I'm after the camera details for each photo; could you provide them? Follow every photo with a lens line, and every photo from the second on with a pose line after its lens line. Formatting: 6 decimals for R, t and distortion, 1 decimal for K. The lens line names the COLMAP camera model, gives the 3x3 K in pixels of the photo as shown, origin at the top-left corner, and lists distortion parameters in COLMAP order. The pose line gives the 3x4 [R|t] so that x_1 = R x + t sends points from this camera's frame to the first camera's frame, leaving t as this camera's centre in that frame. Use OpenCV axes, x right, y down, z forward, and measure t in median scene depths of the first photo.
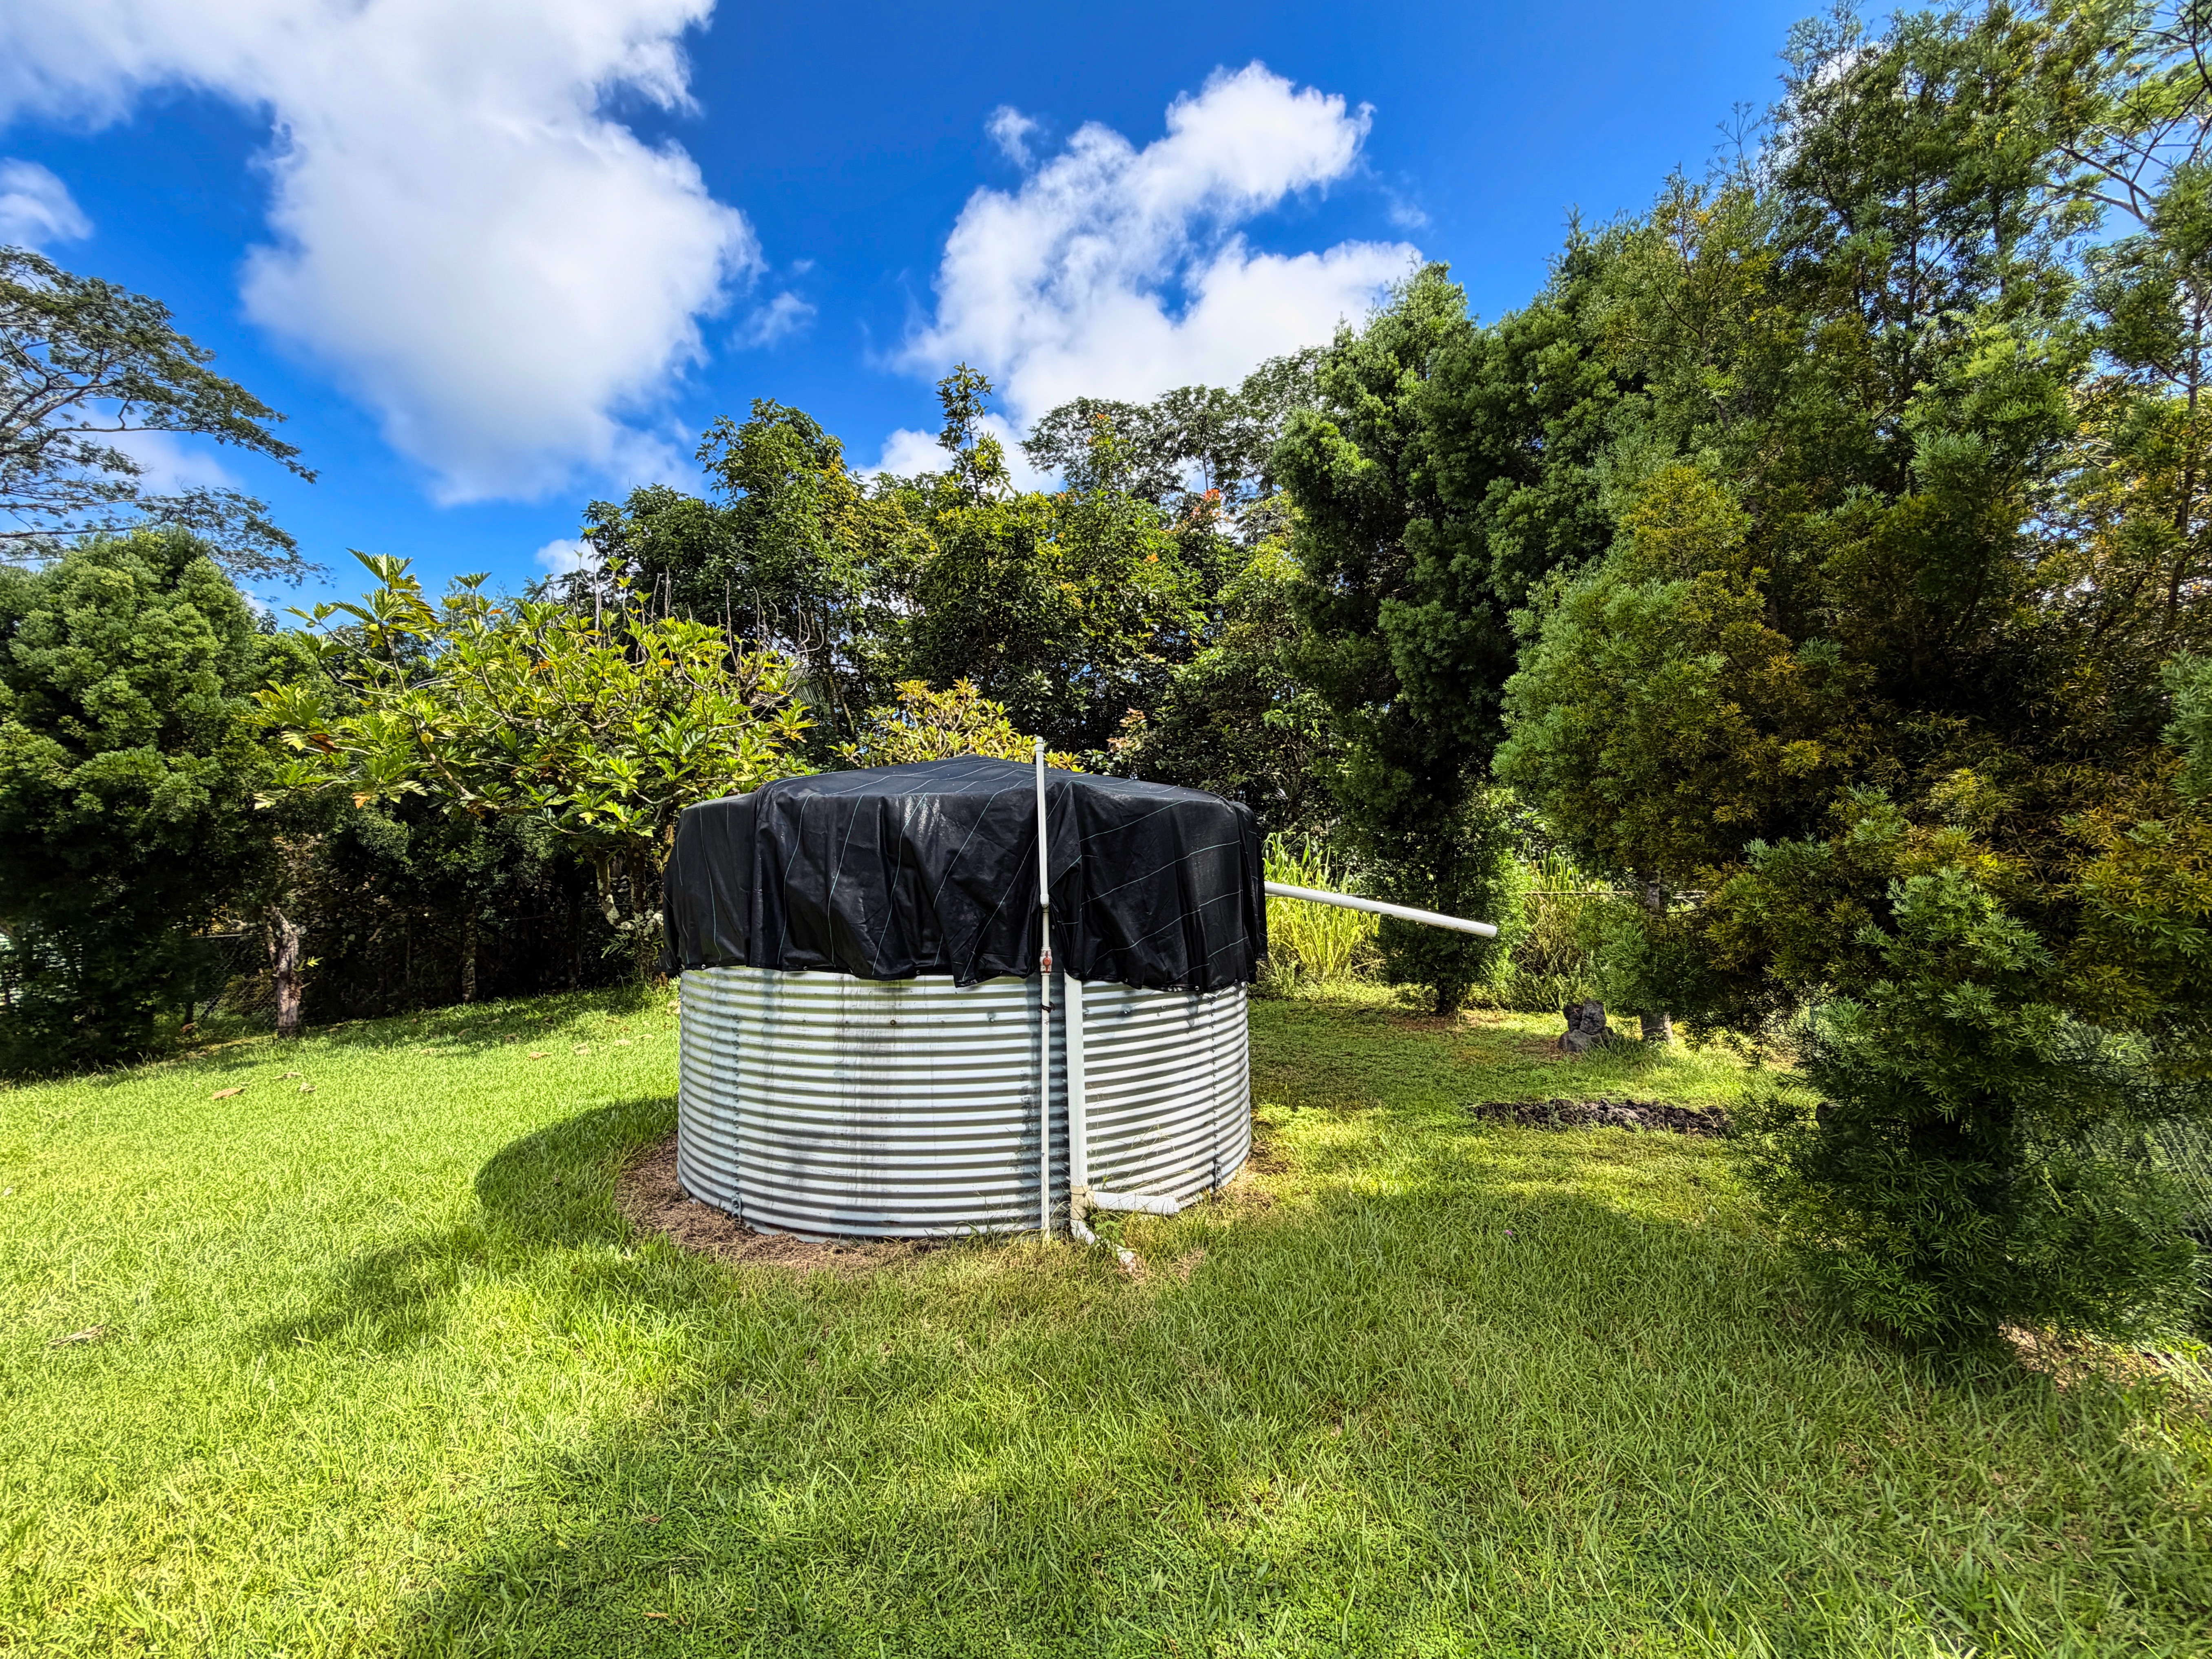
lens RADIAL K [[930.5, 0, 1106.0], [0, 930.5, 829.5], [0, 0, 1]] dist [0.000029, -0.000132]
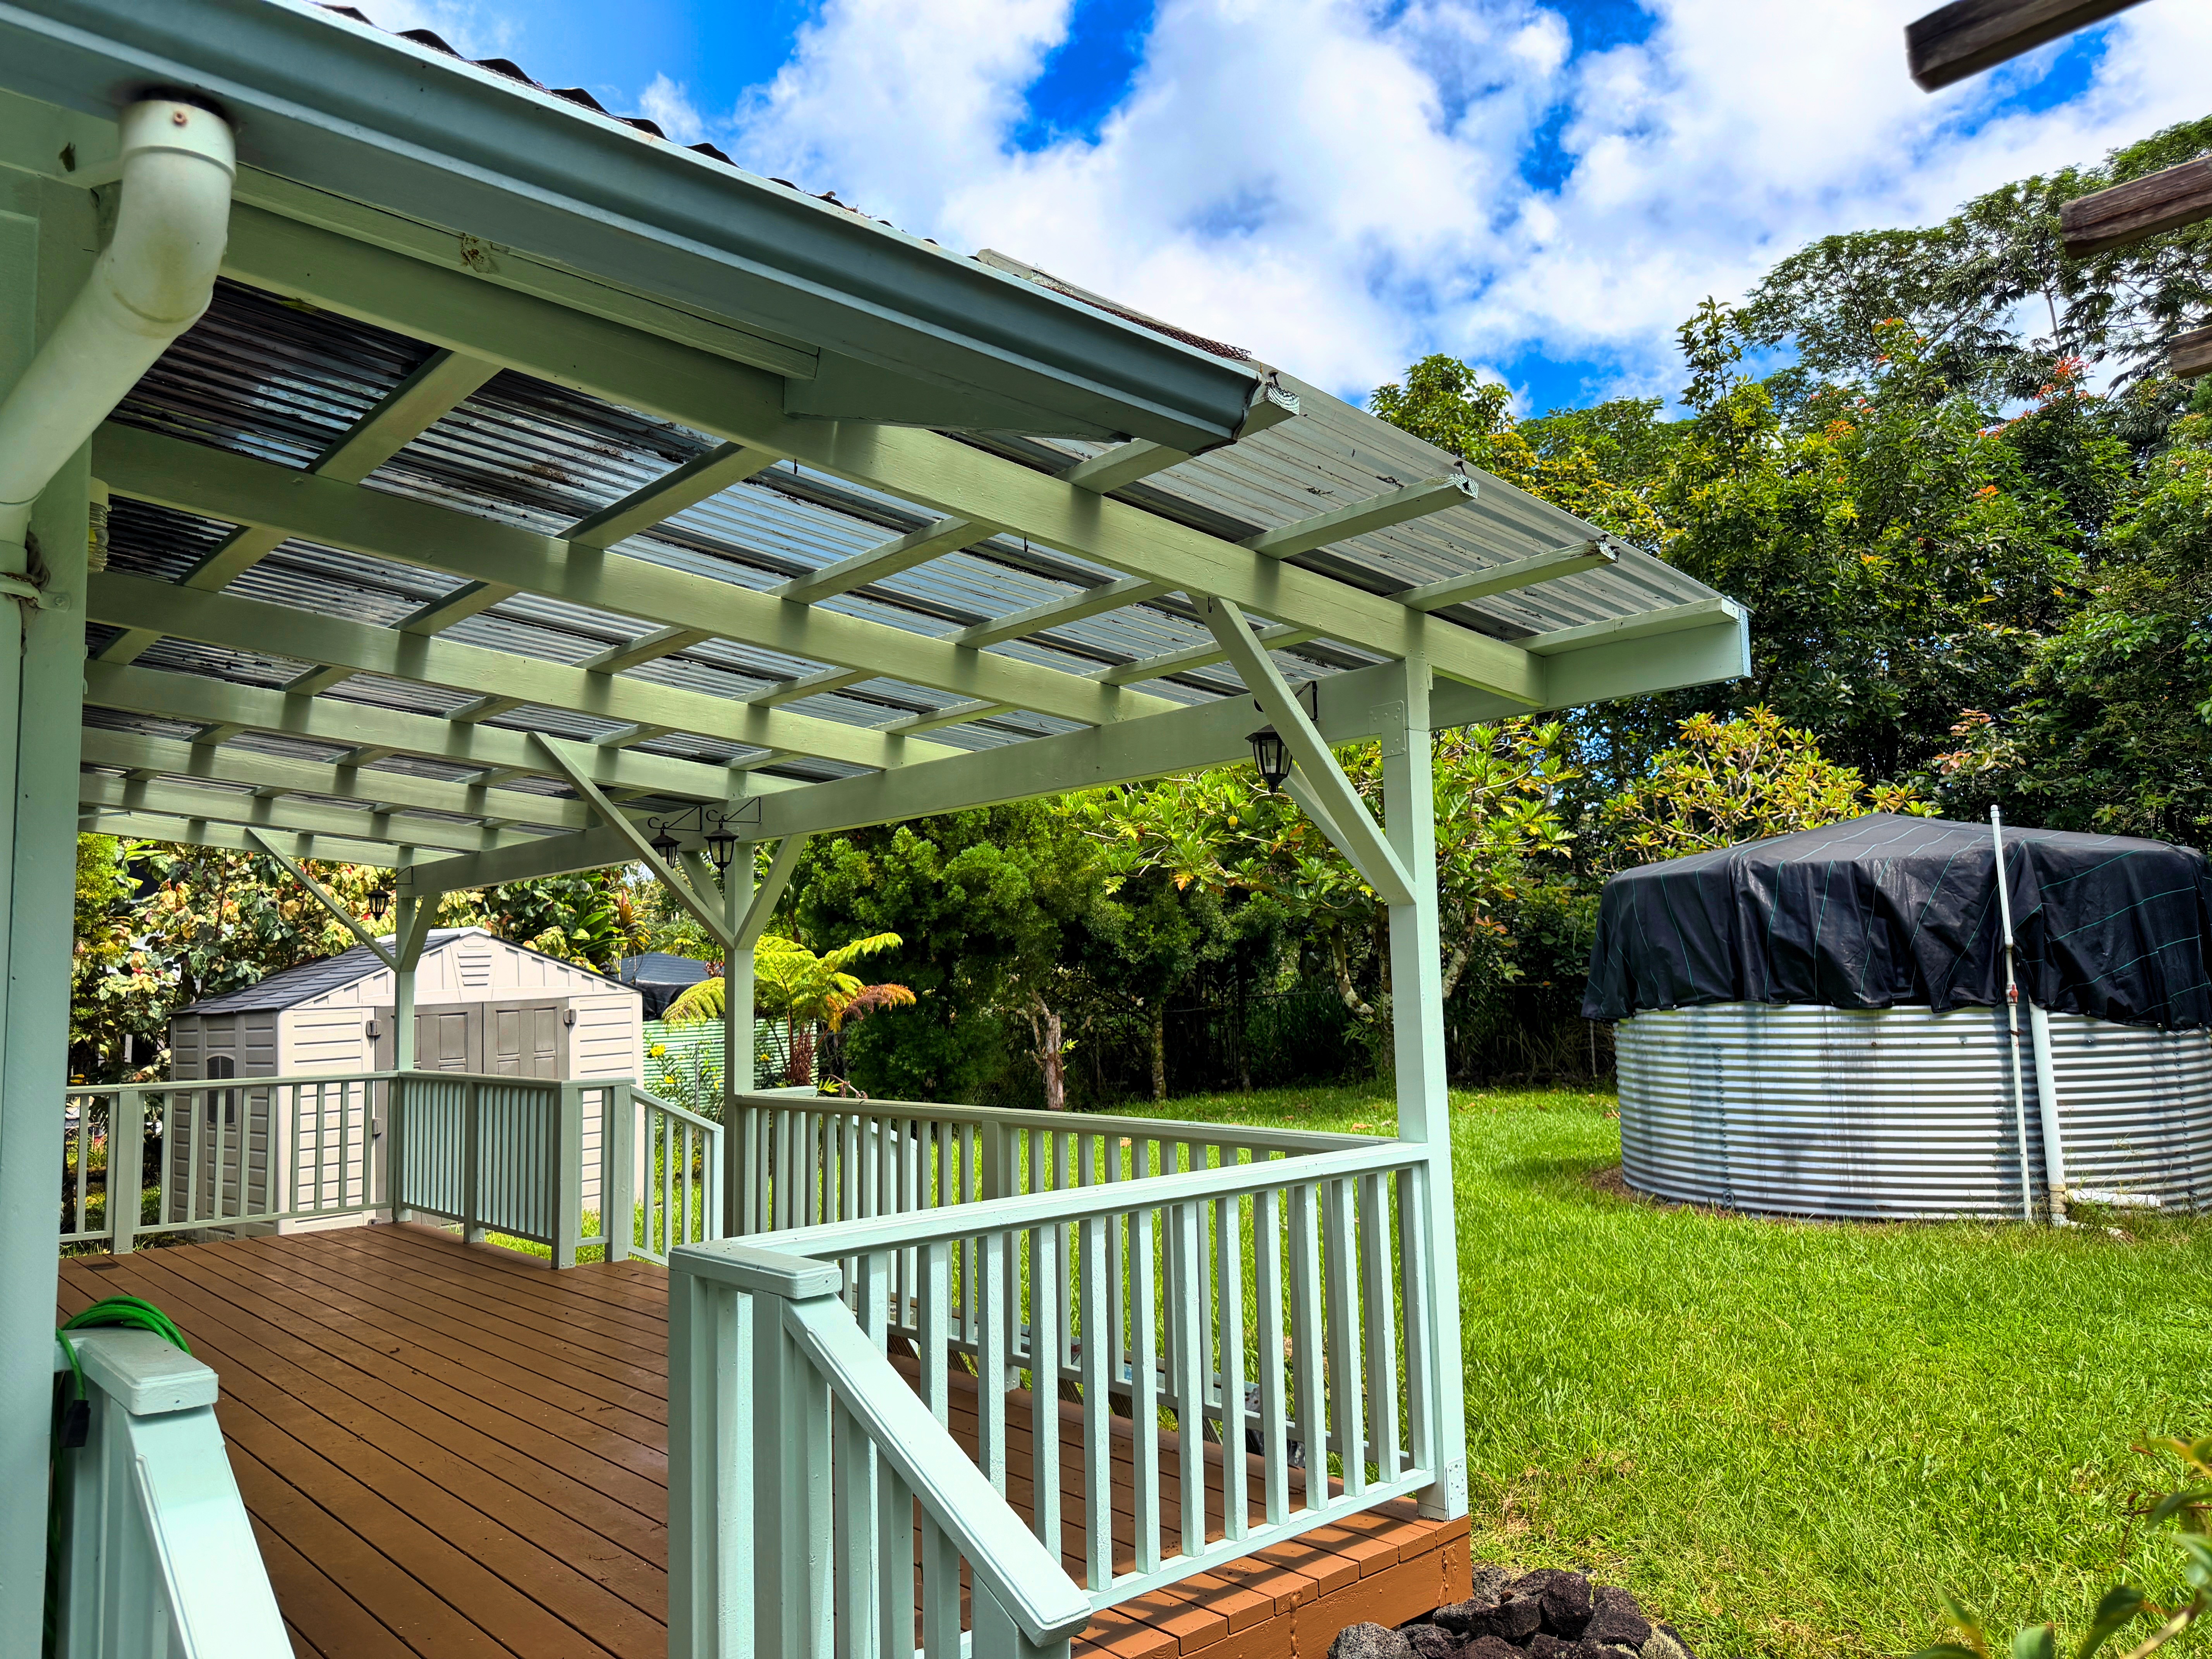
lens RADIAL K [[1560.7, 0, 1111.3], [0, 1560.7, 828.5], [0, 0, 1]] dist [0.003279, -0.005868]
pose [[0.904954, -0.052327, -0.422279, -0.245810], [0.033672, 0.998104, -0.051522, -0.005217], [0.424175, 0.032406, 0.905000, -1.261622]]
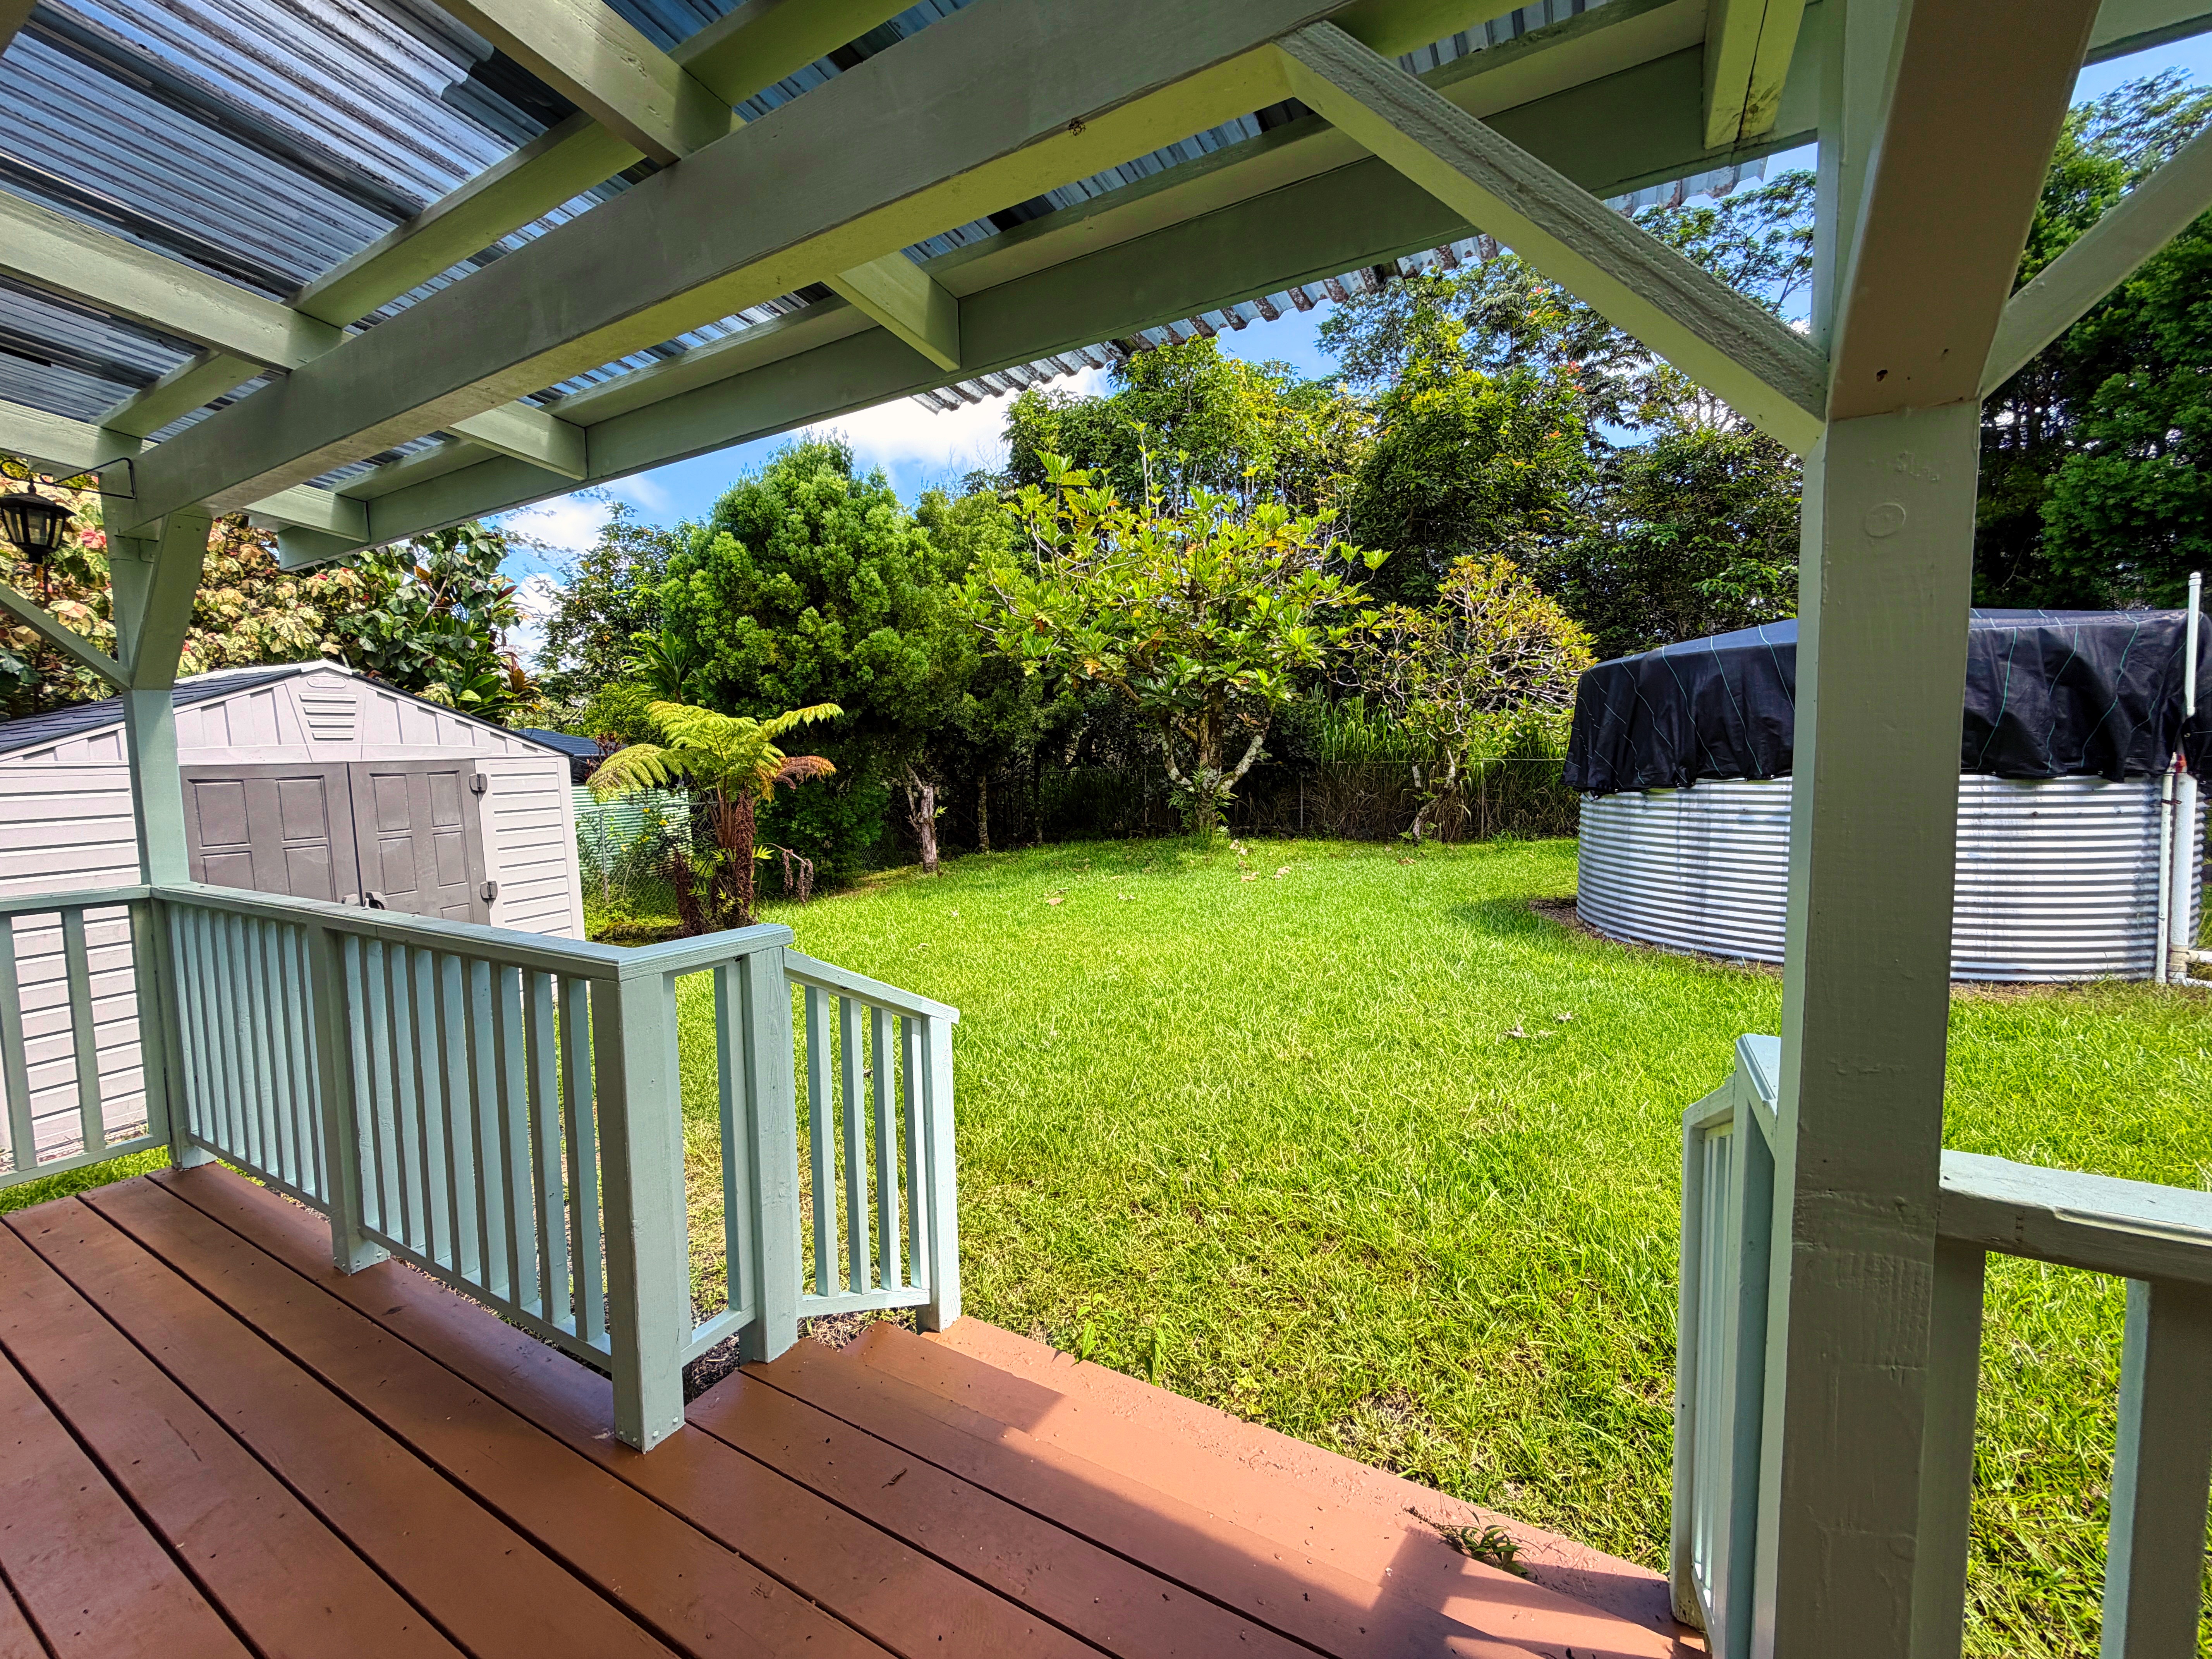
lens RADIAL K [[892.8, 0, 1092.9], [0, 892.8, 833.6], [0, 0, 1]] dist [-0.012283, 0.000151]
pose [[0.992383, 0.007029, -0.122992, -1.280752], [0.008217, 0.992371, 0.123010, 0.076833], [0.122918, -0.123084, 0.984755, -0.297321]]
